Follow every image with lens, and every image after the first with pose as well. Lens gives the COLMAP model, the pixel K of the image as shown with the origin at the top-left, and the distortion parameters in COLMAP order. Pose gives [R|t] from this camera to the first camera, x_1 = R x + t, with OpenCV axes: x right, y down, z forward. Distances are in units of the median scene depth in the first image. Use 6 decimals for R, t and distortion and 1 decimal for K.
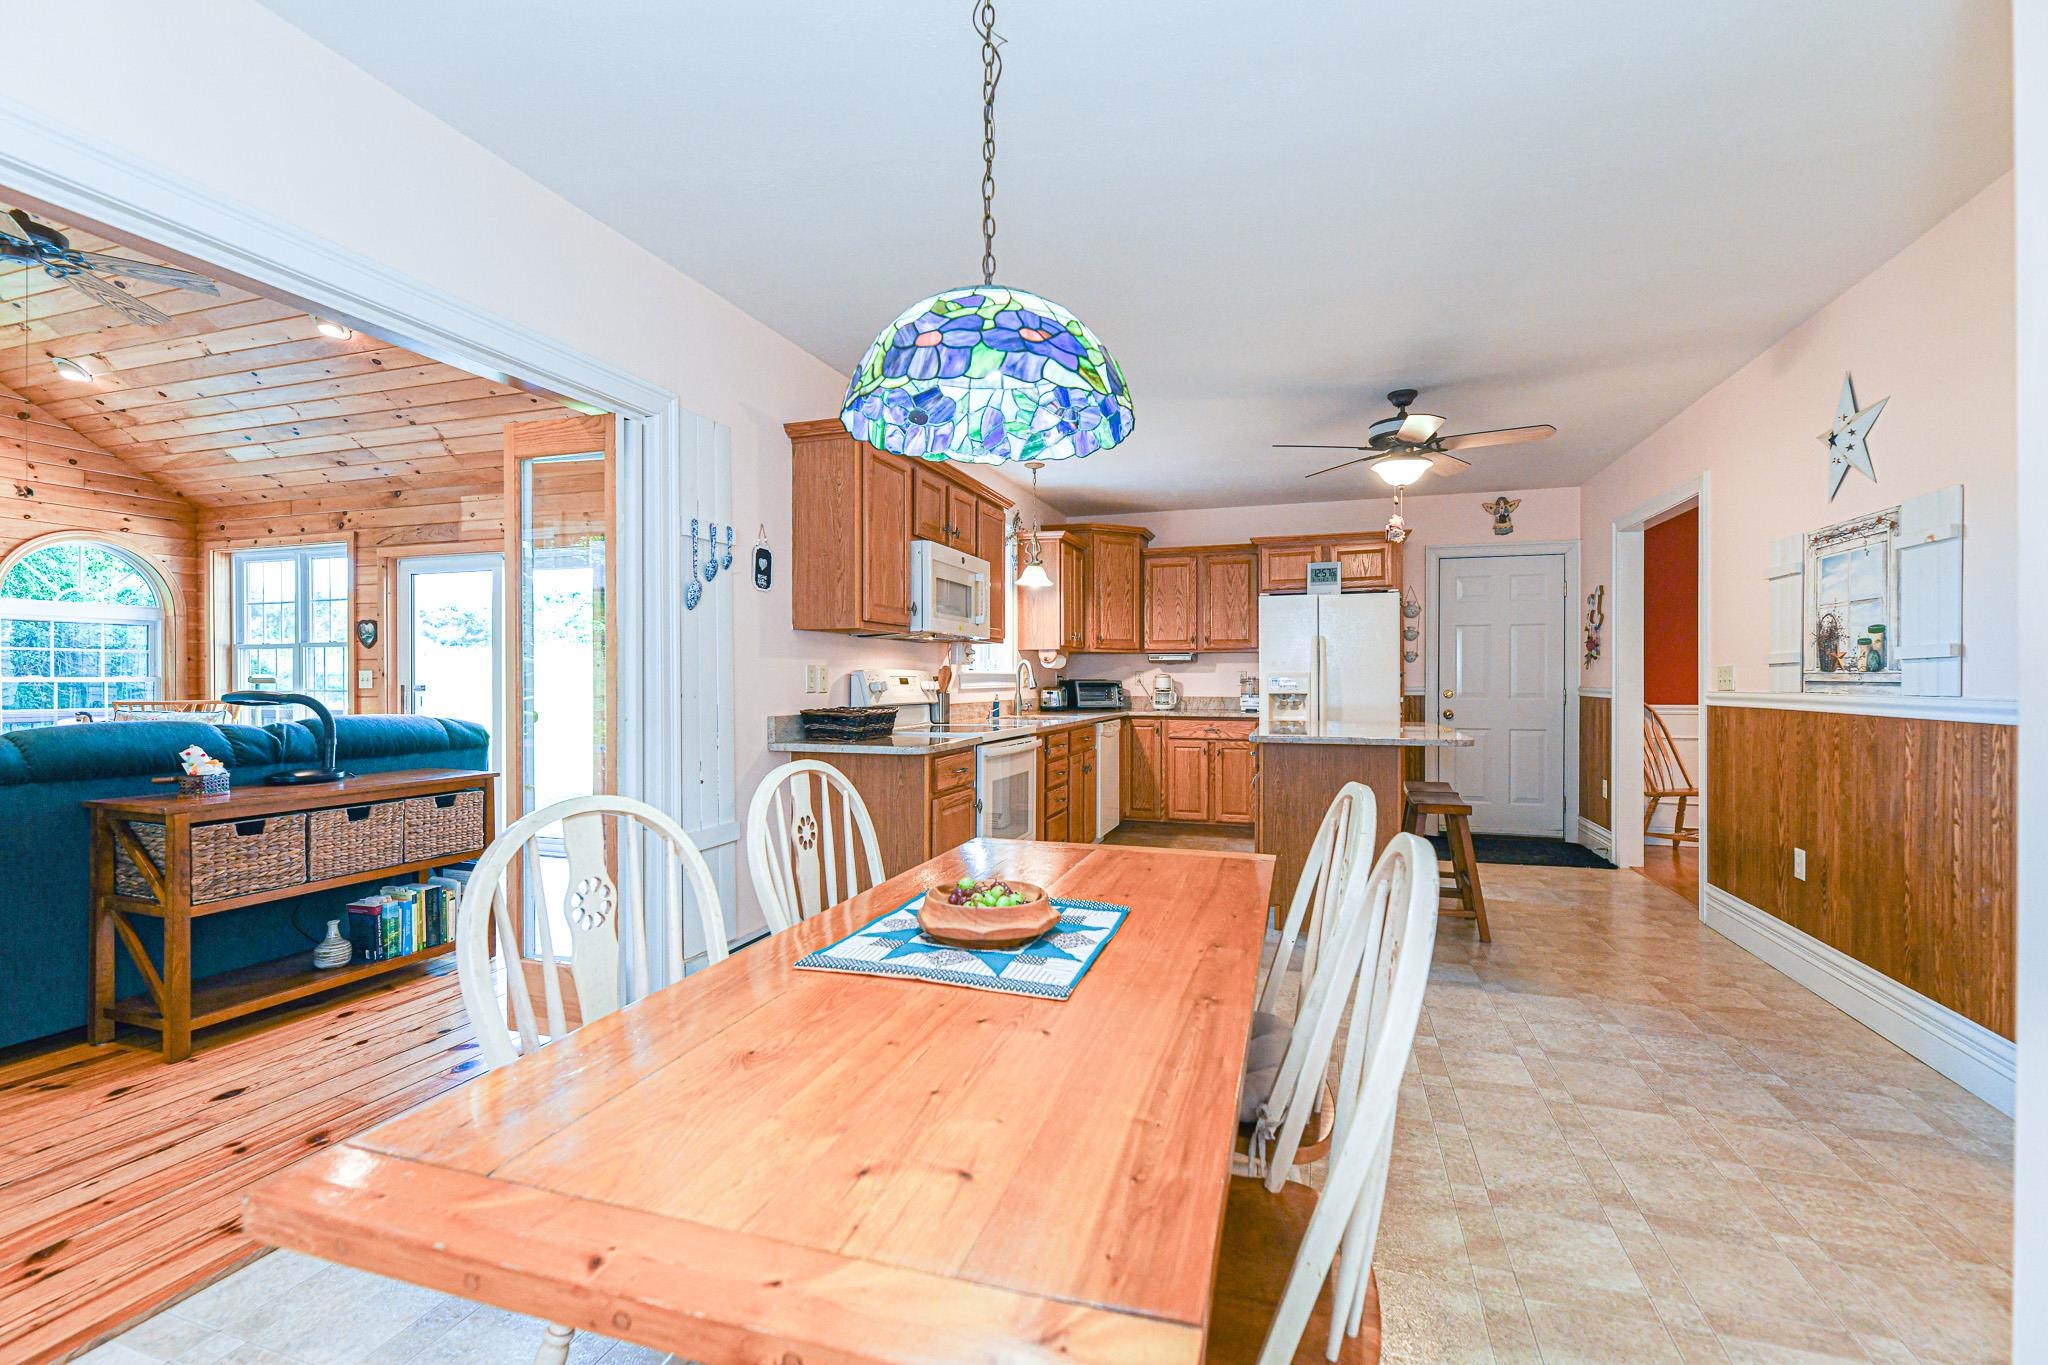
lens RADIAL K [[902.1, 0, 1021.3], [0, 902.1, 683.9], [0, 0, 1]] dist [-0.000969, -0.000073]
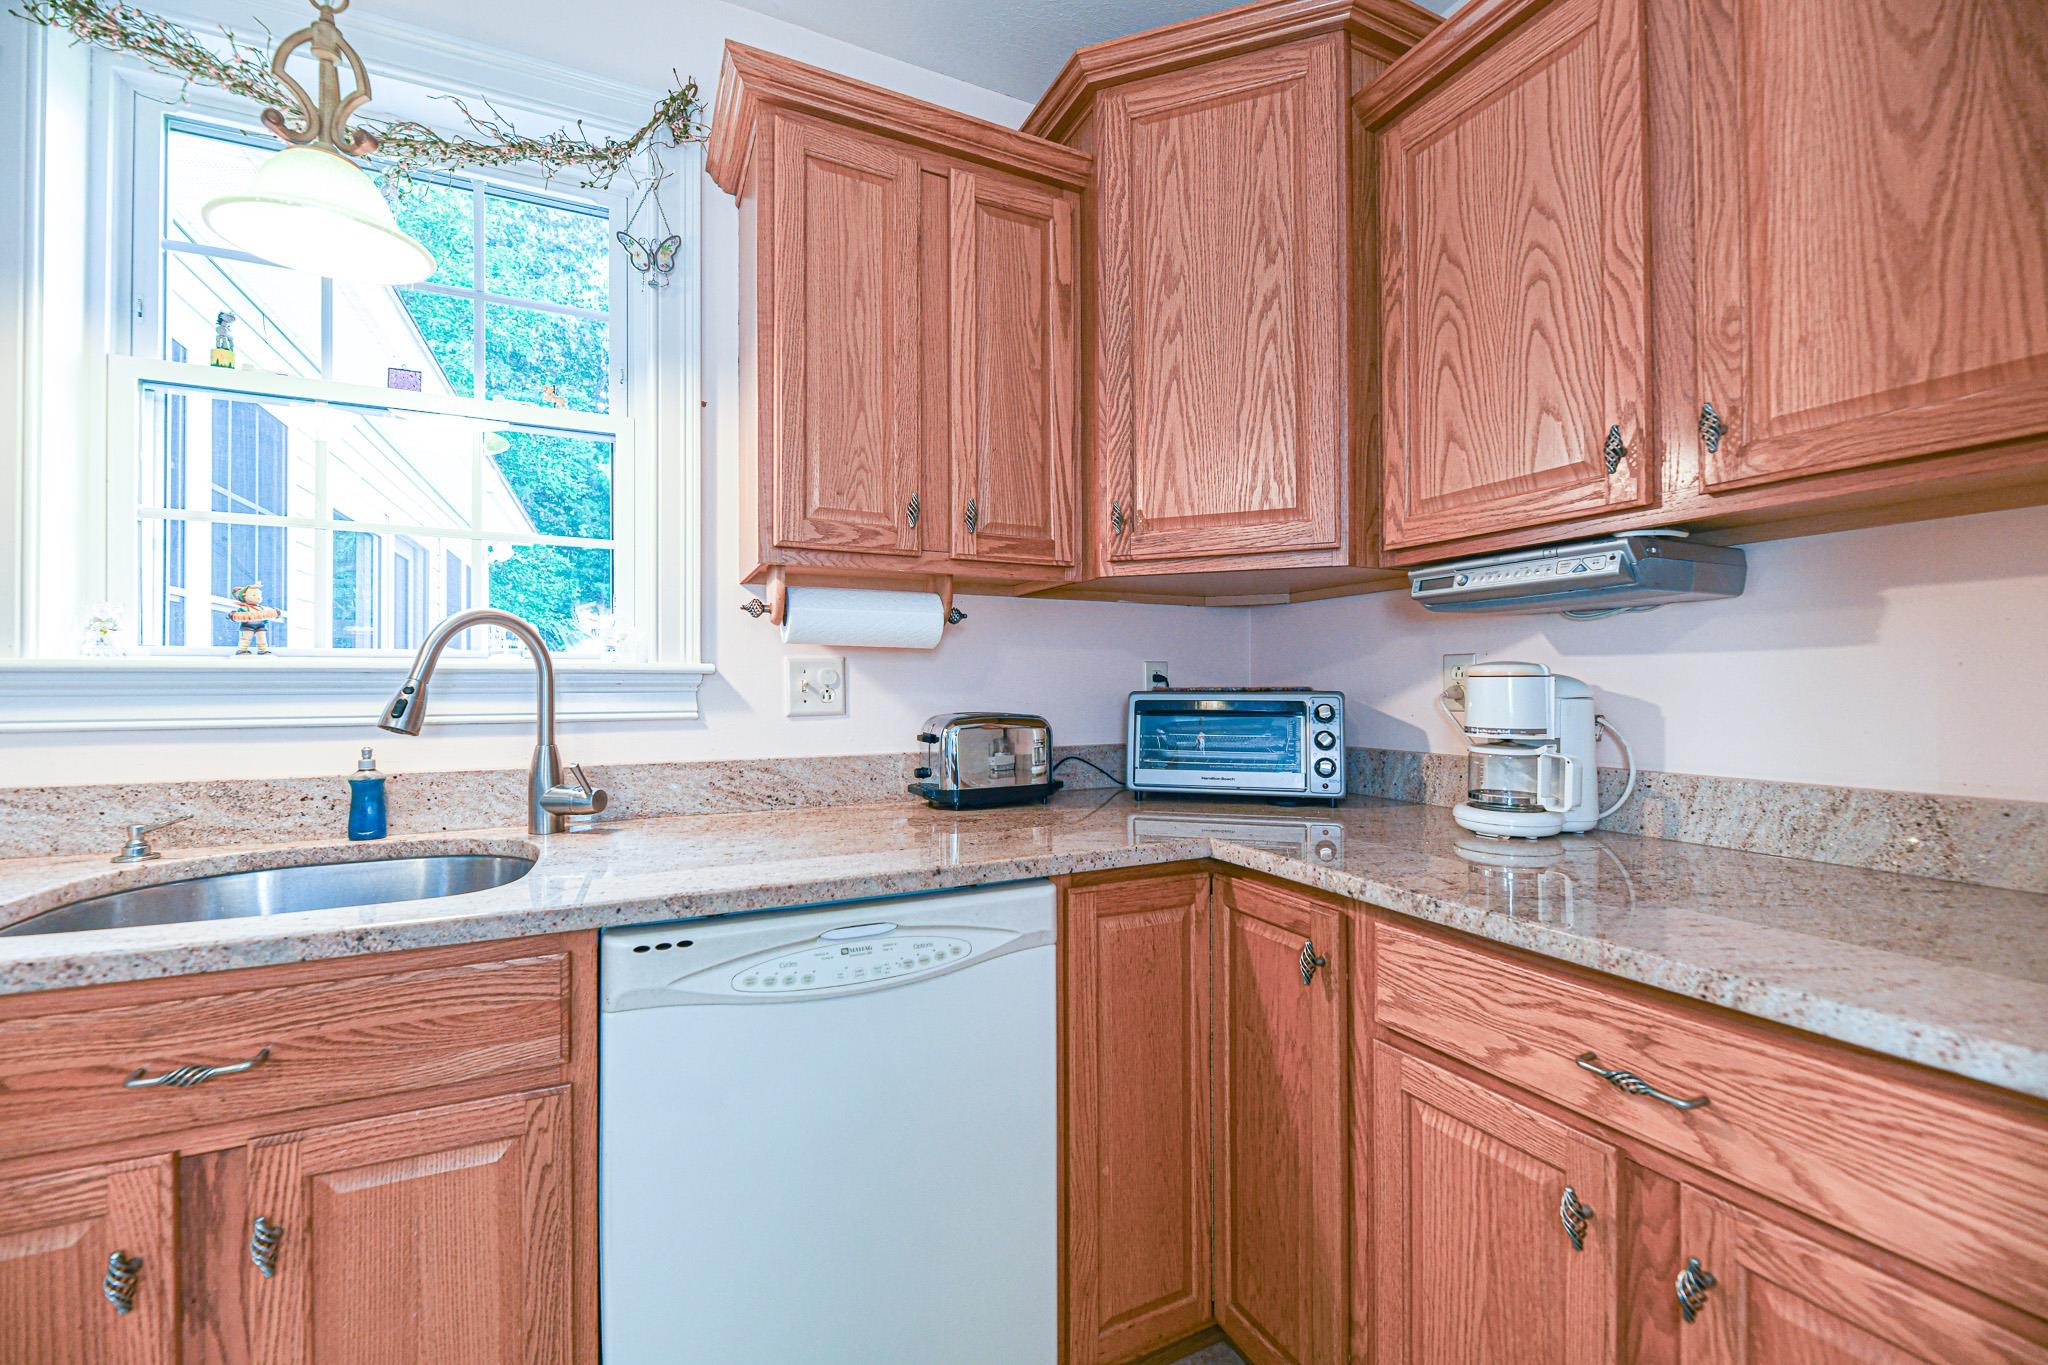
lens RADIAL K [[829.8, 0, 1023.2], [0, 829.8, 685.0], [0, 0, 1]] dist [-0.003010, -0.001173]
pose [[0.689938, -0.005336, -0.723849, 0.230042], [-0.001272, 0.999962, -0.008584, -0.003814], [0.723867, 0.006843, 0.689905, 0.834496]]
